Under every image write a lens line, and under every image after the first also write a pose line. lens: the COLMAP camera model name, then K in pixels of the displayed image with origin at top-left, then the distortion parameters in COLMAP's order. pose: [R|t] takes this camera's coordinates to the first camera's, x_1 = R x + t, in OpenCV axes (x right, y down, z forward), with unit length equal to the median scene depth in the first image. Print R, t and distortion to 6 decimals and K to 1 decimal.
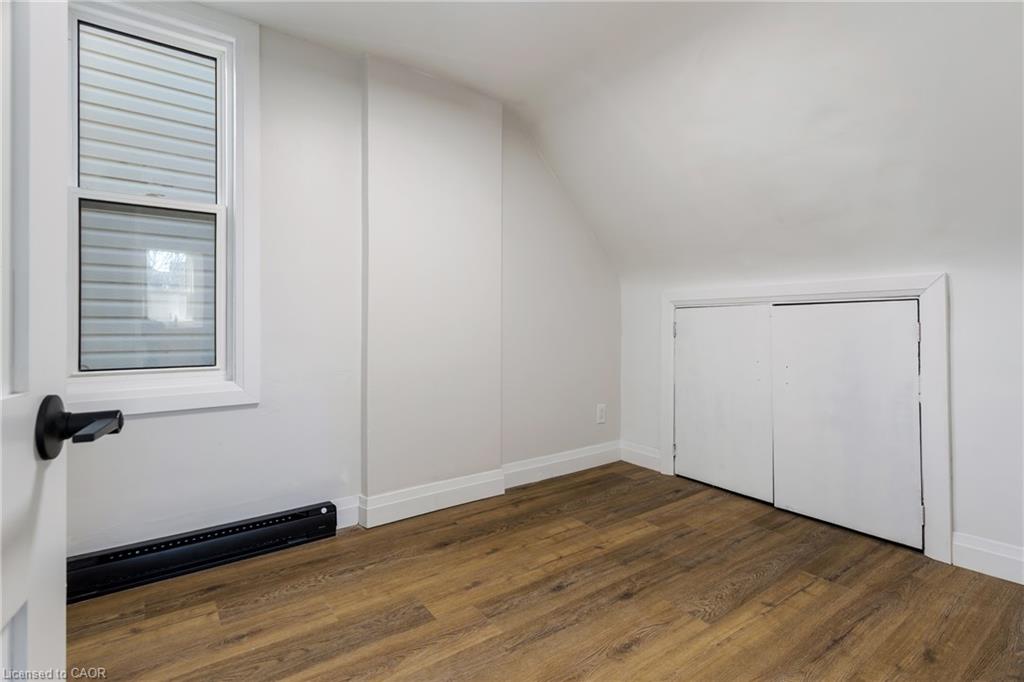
lens RADIAL K [[487.2, 0, 499.5], [0, 487.2, 337.5], [0, 0, 1]] dist [0.003090, 0.001449]
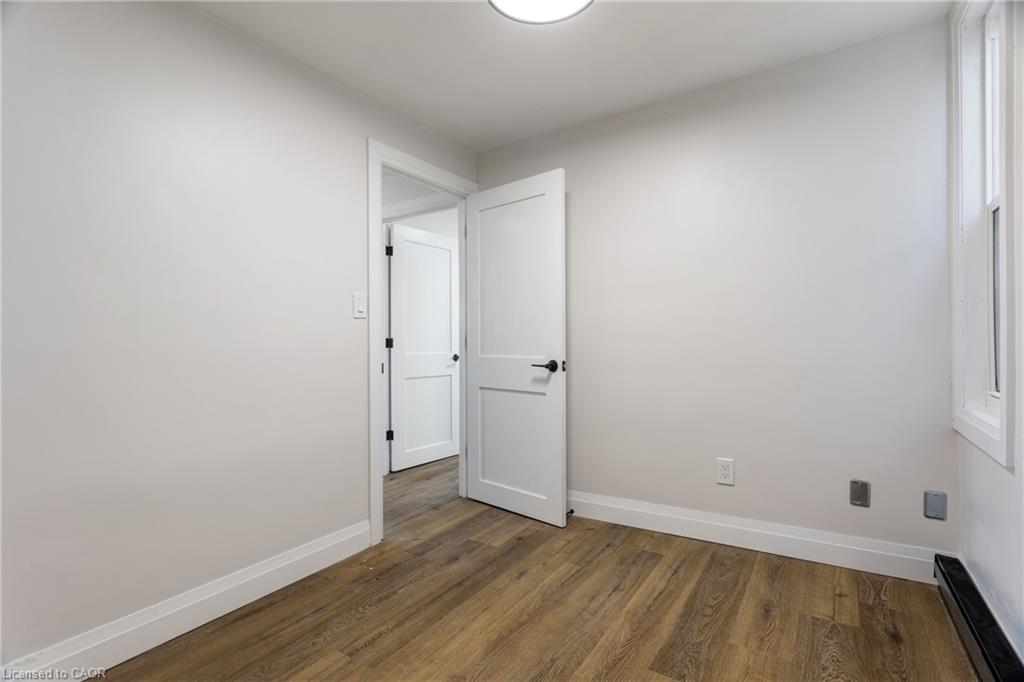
lens RADIAL K [[487.2, 0, 499.5], [0, 487.2, 337.5], [0, 0, 1]] dist [0.003090, 0.001449]
pose [[-0.941501, 0.007418, -0.336929, 0.458488], [0.005047, 0.999956, 0.007913, -0.054844], [0.336973, 0.005749, -0.941497, 1.849171]]
